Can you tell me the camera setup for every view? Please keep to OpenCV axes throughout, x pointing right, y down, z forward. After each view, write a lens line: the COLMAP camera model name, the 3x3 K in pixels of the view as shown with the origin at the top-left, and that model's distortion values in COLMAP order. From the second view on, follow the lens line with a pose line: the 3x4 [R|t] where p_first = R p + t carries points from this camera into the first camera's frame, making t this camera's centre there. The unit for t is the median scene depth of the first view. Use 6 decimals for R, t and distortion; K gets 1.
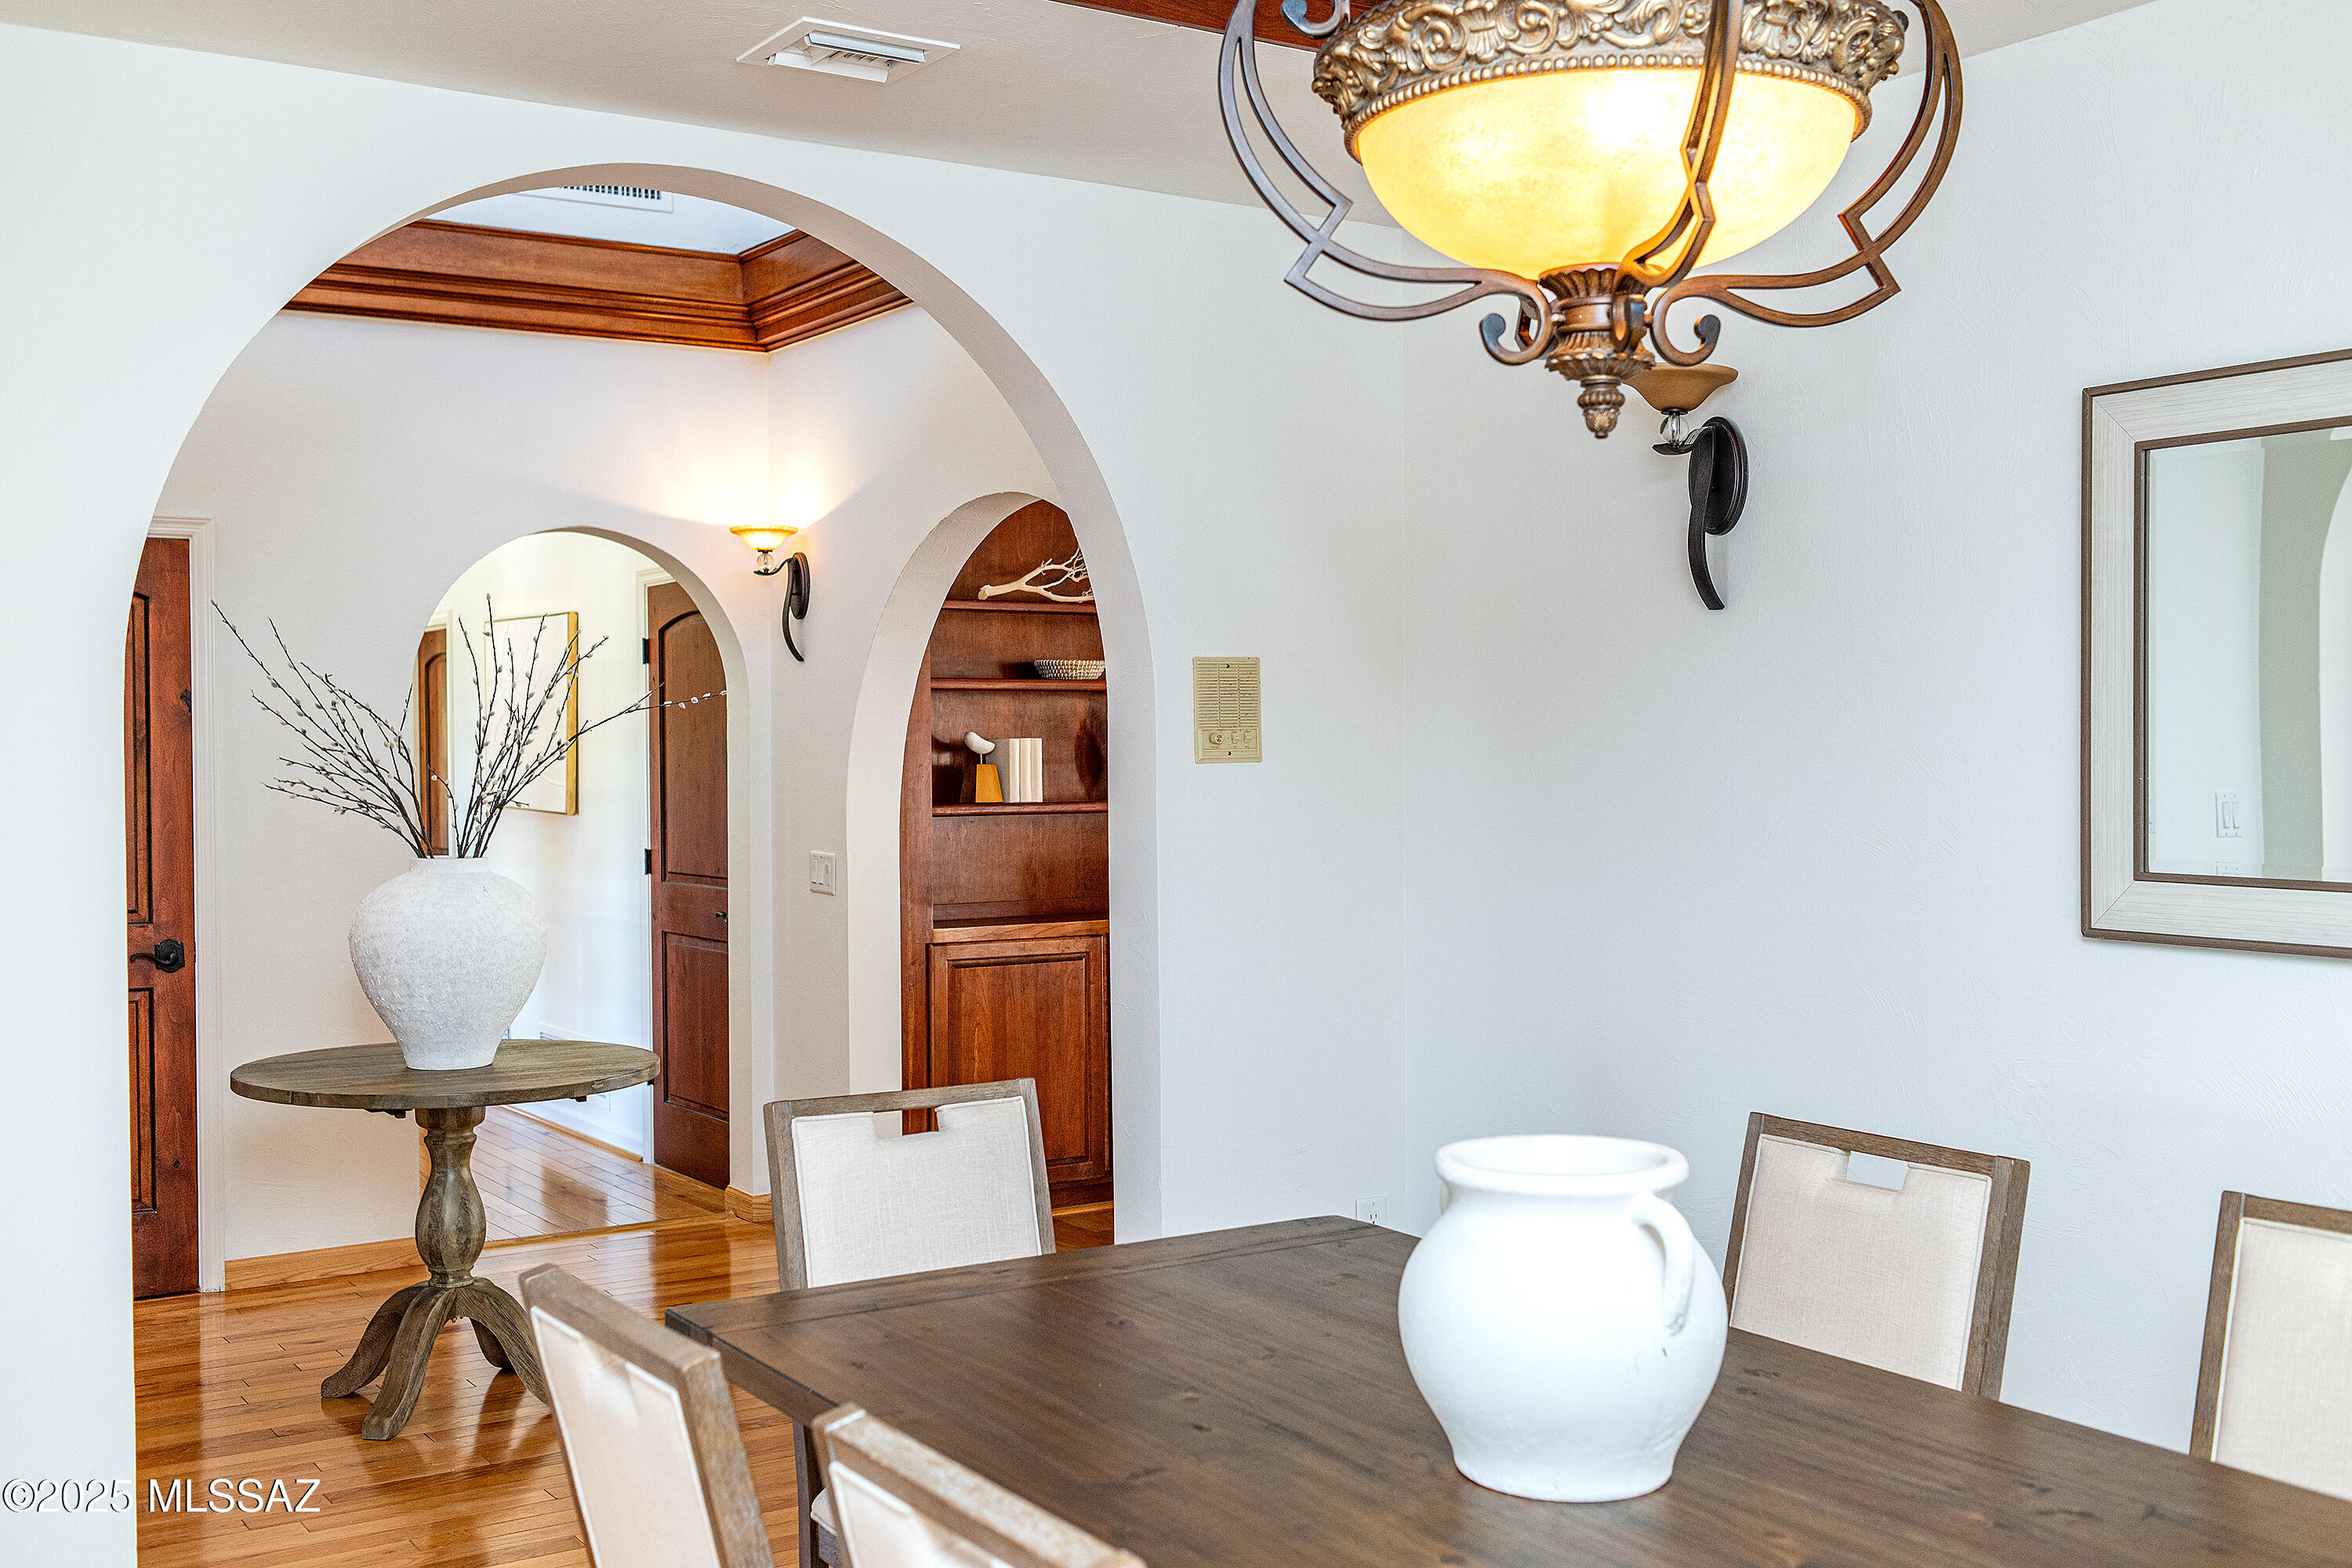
lens RADIAL K [[2395.2, 0, 1177.8], [0, 2395.2, 790.4], [0, 0, 1]] dist [0.000250, 0.000000]
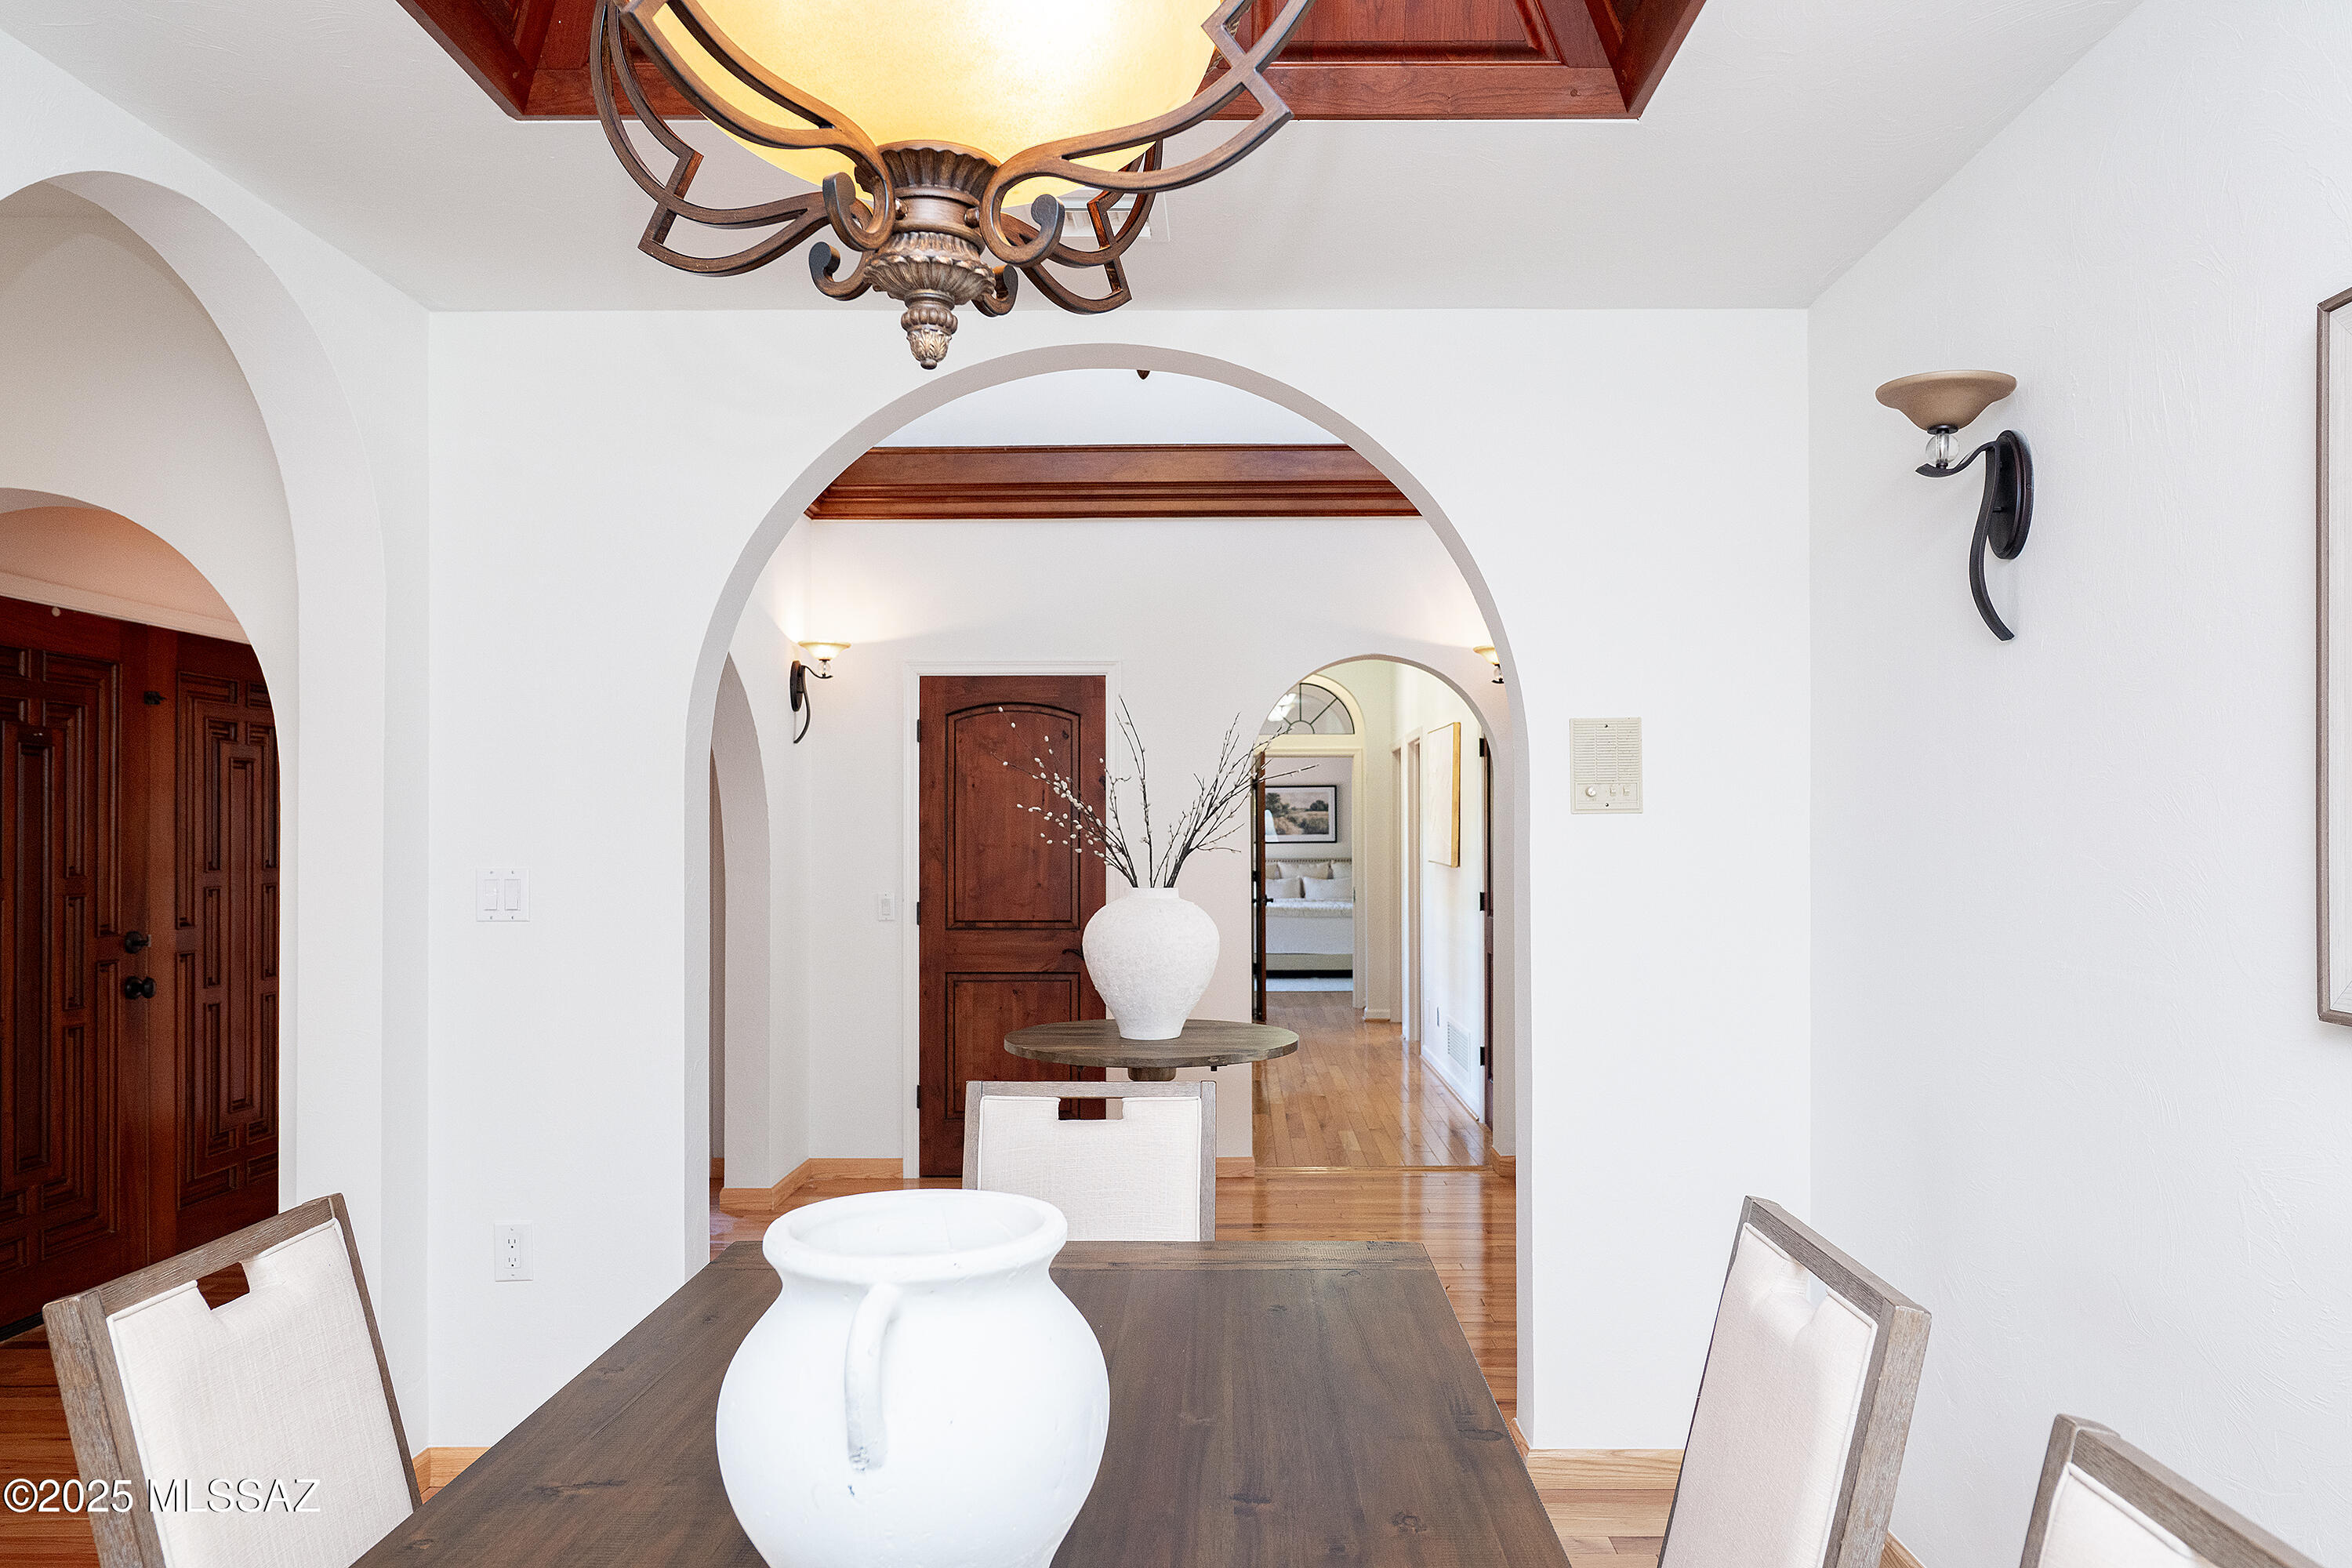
lens RADIAL K [[1586.8, 0, 1214.7], [0, 1586.8, 846.0], [0, 0, 1]] dist [-0.013677, -0.000991]
pose [[0.833893, 0.008859, -0.551856, 0.199887], [-0.014582, 0.999876, -0.005982, 0.007681], [0.551734, 0.013036, 0.833918, 0.212678]]
